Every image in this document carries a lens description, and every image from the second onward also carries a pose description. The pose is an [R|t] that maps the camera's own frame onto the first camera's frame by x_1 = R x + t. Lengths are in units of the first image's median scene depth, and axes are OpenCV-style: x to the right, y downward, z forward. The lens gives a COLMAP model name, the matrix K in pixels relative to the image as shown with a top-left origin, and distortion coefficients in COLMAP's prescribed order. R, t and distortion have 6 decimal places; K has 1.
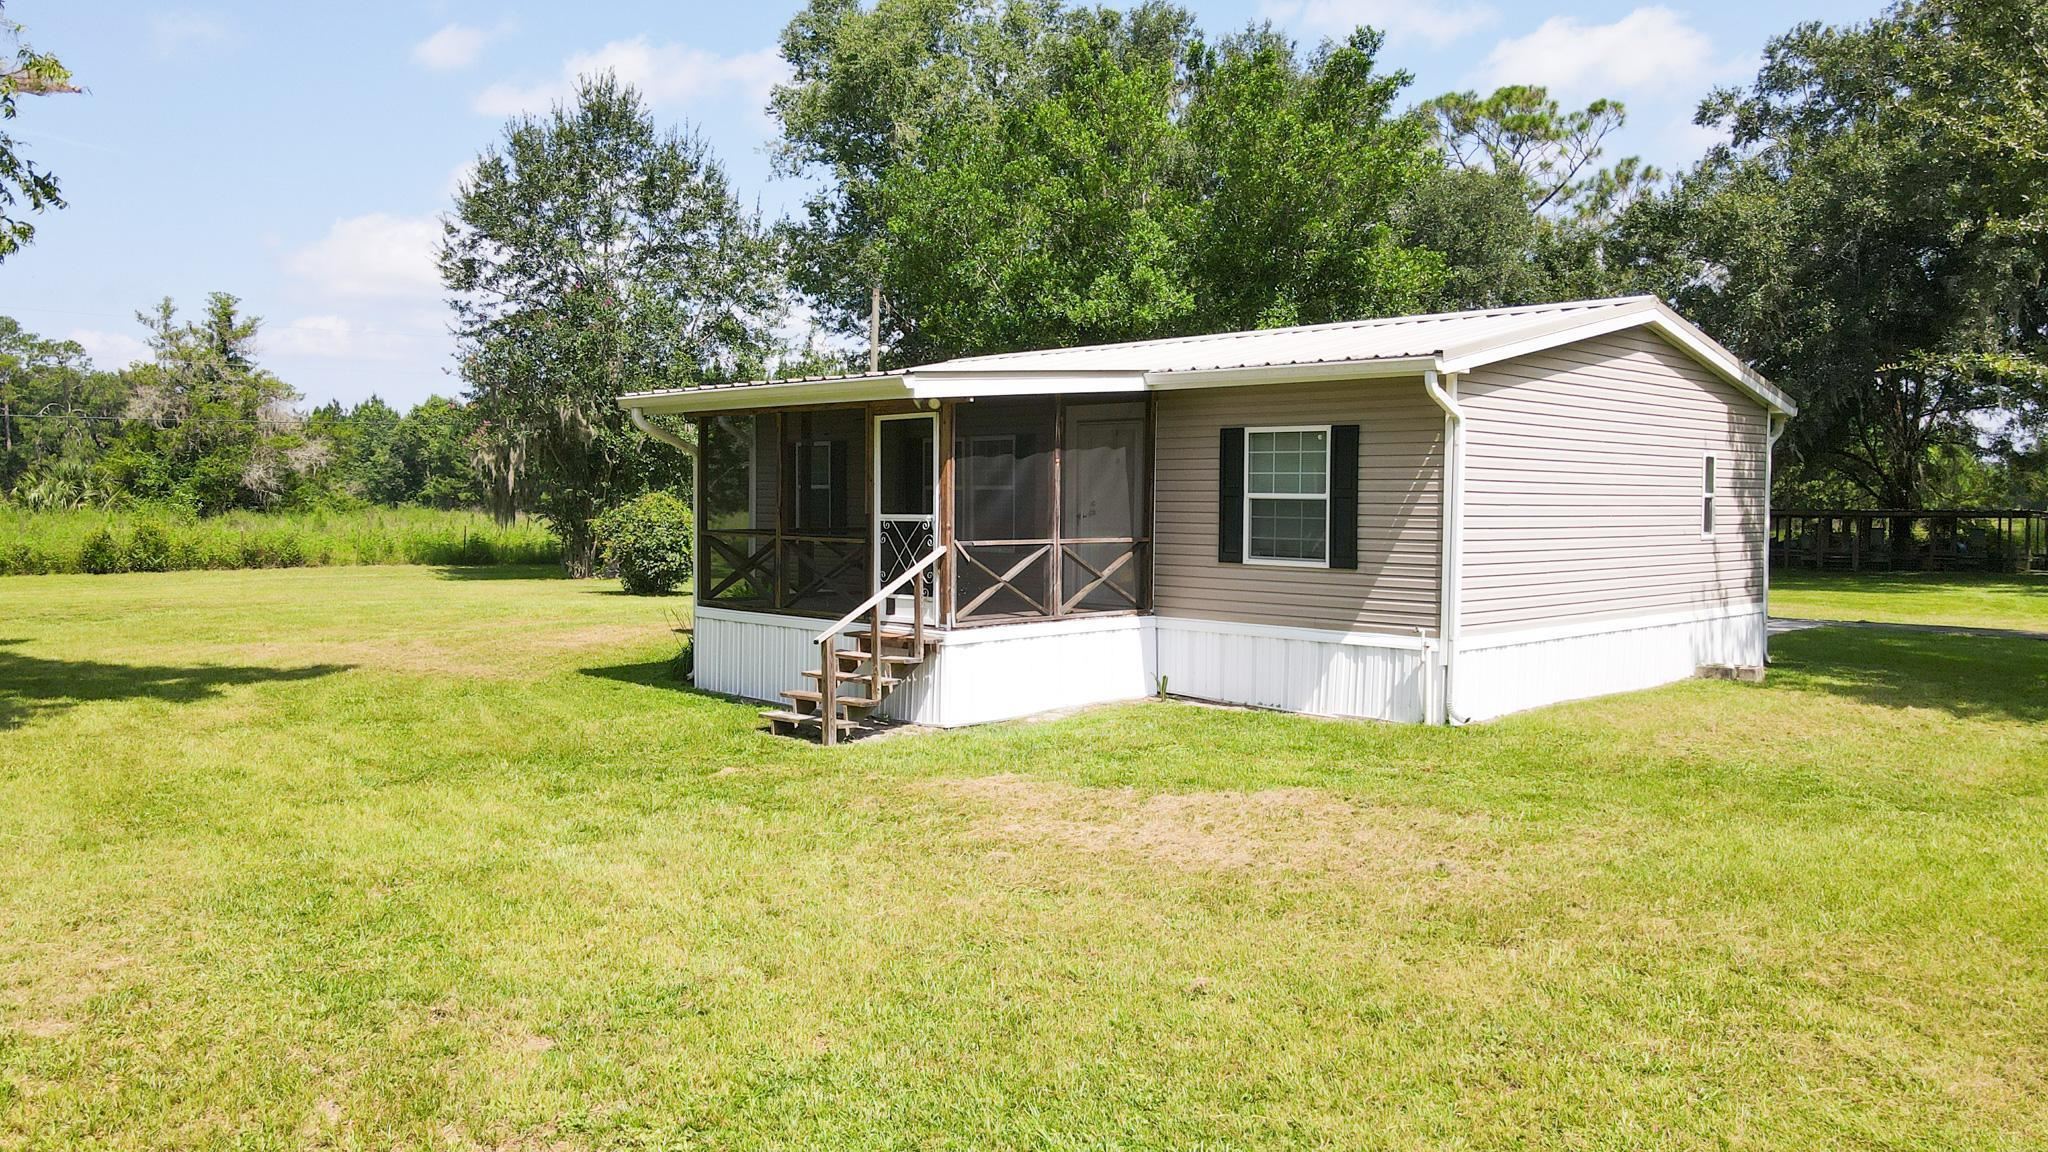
lens RADIAL K [[1516.4, 0, 1013.1], [0, 1516.4, 564.6], [0, 0, 1]] dist [-0.004501, 0.039208]
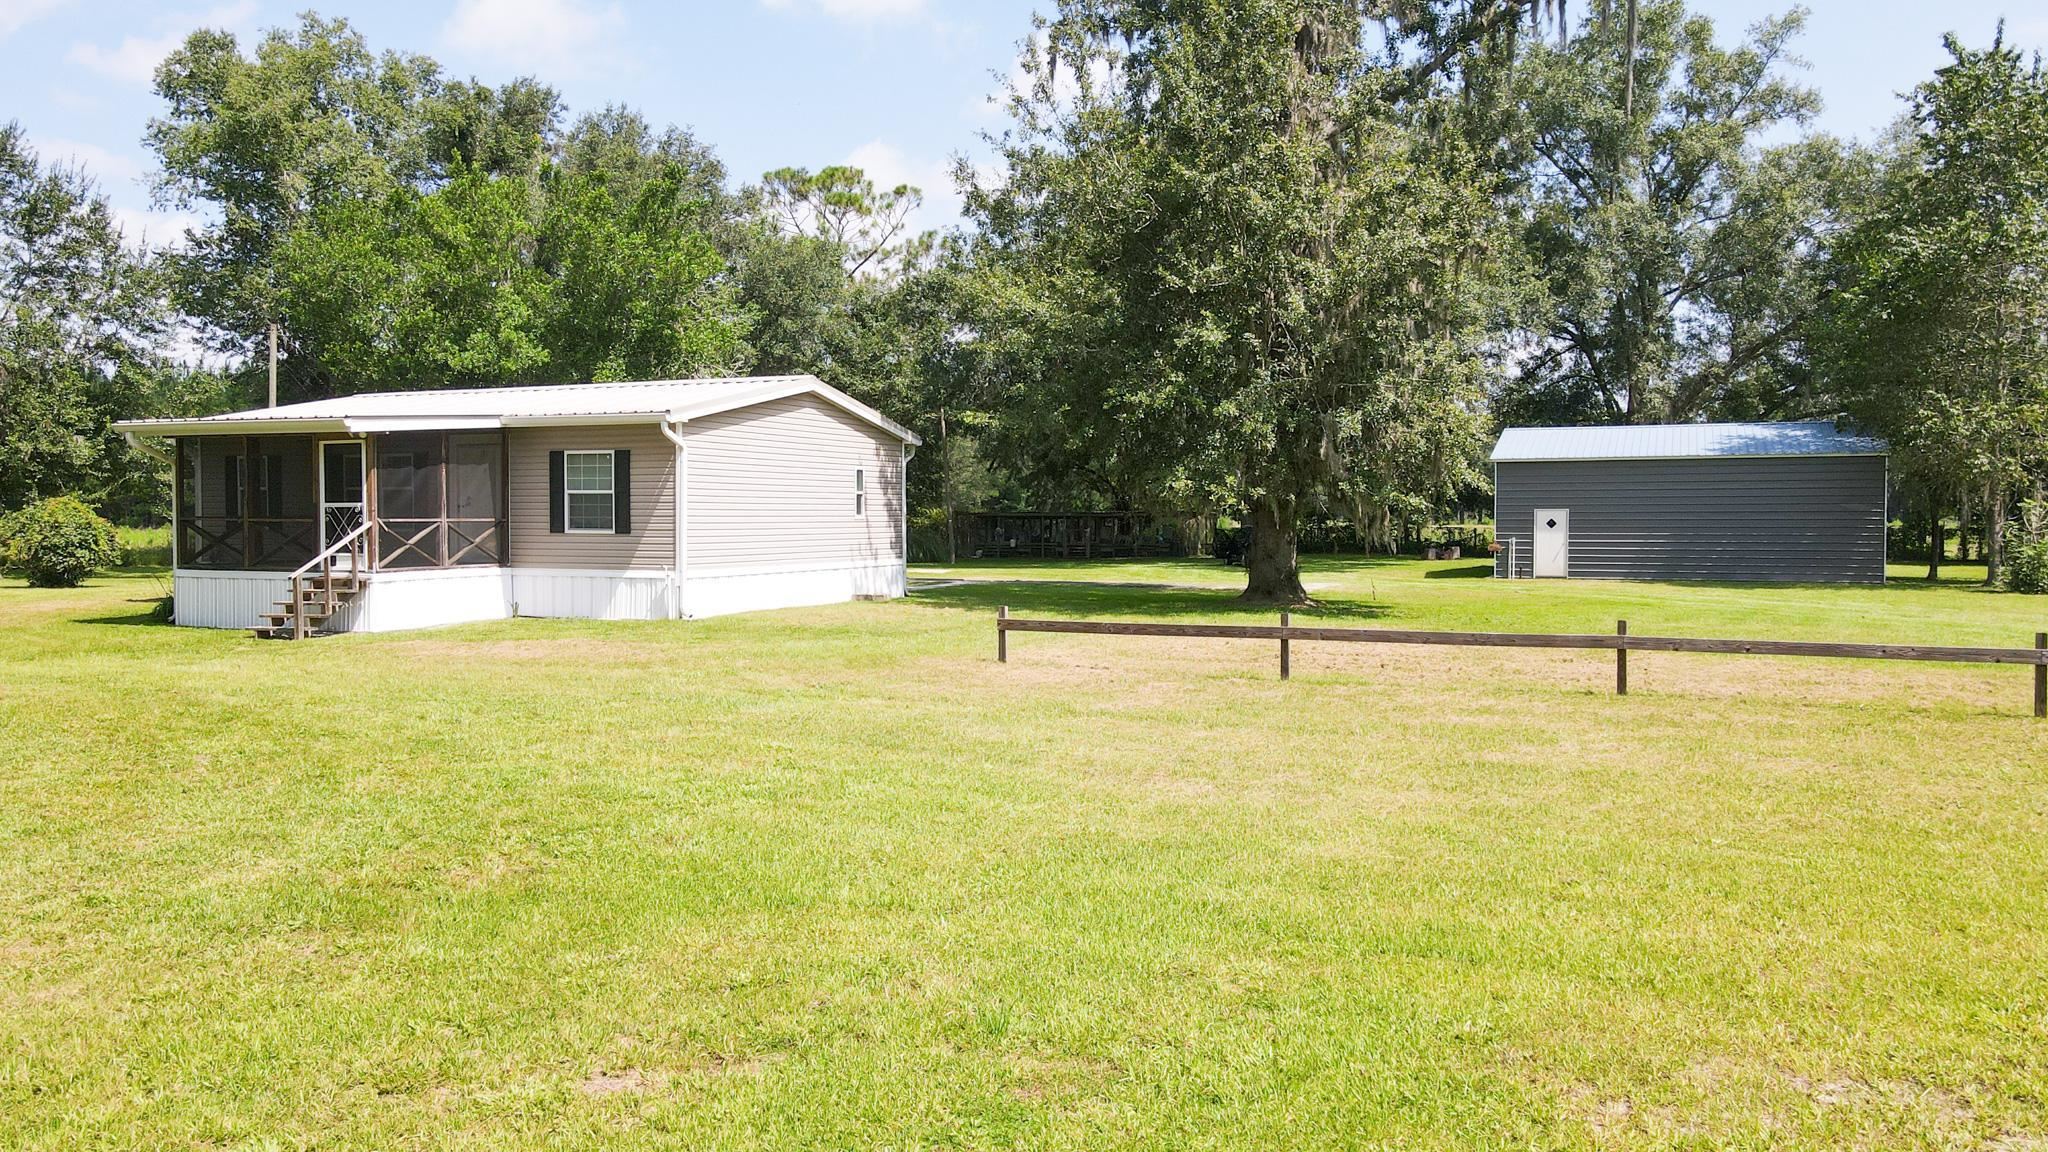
lens RADIAL K [[1516.4, 0, 1019.8], [0, 1516.4, 561.0], [0, 0, 1]] dist [-0.004501, 0.039208]
pose [[0.923914, -0.017440, 0.382204, -0.021990], [0.021651, 0.999743, -0.006718, 0.050991], [-0.381988, 0.014482, 0.924054, -0.703540]]
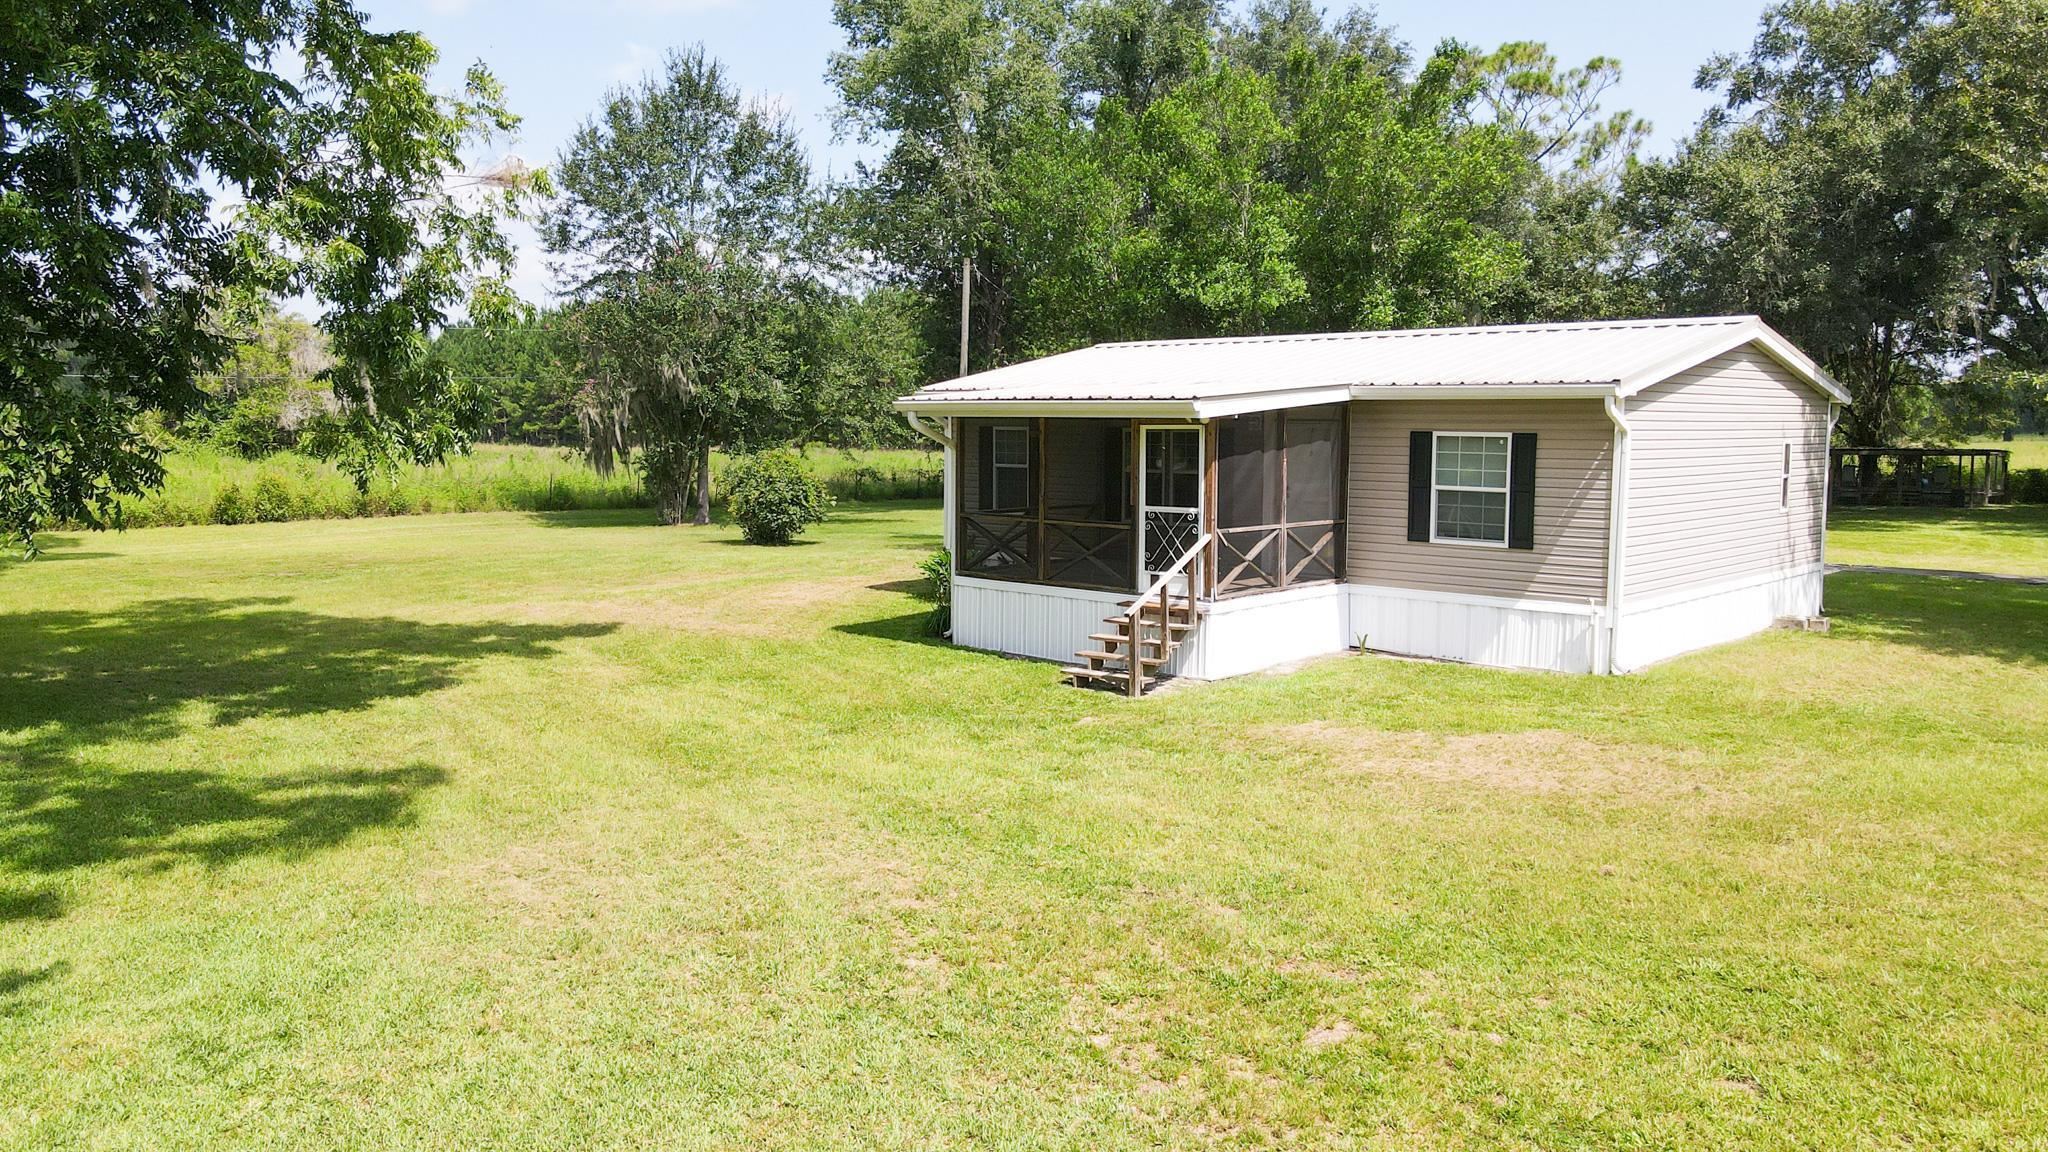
lens RADIAL K [[1516.4, 0, 1014.7], [0, 1516.4, 561.4], [0, 0, 1]] dist [-0.004501, 0.039208]
pose [[0.999334, -0.006845, 0.035834, -0.223862], [0.005026, 0.998705, 0.050625, -0.048251], [-0.036135, -0.050411, 0.998075, -0.207461]]
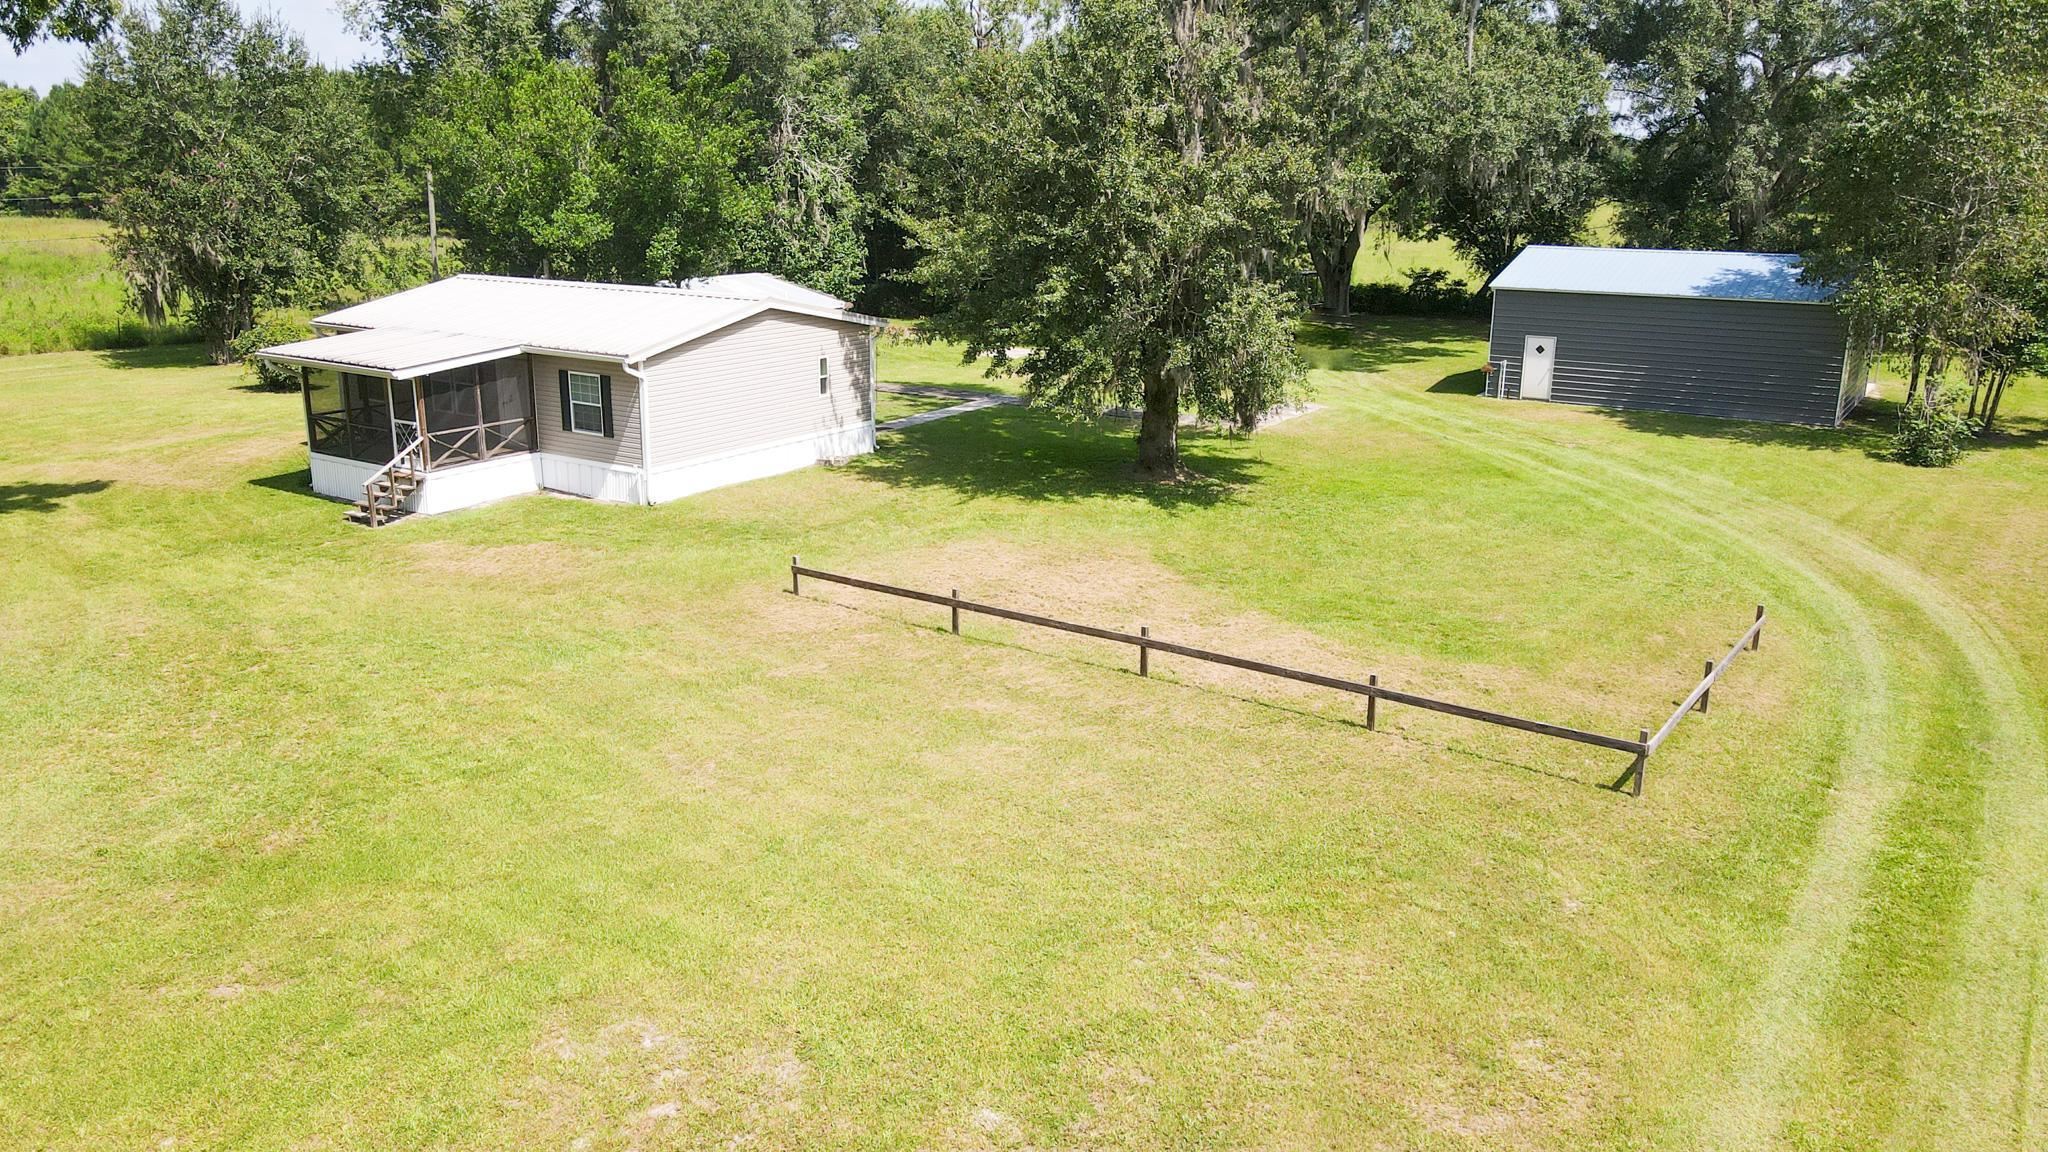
lens RADIAL K [[1516.4, 0, 1018.0], [0, 1516.4, 566.2], [0, 0, 1]] dist [-0.004501, 0.039208]
pose [[0.977579, -0.054119, 0.203494, 0.322219], [0.008196, 0.975454, 0.220050, -0.286906], [-0.210408, -0.213448, 0.954028, -1.275619]]
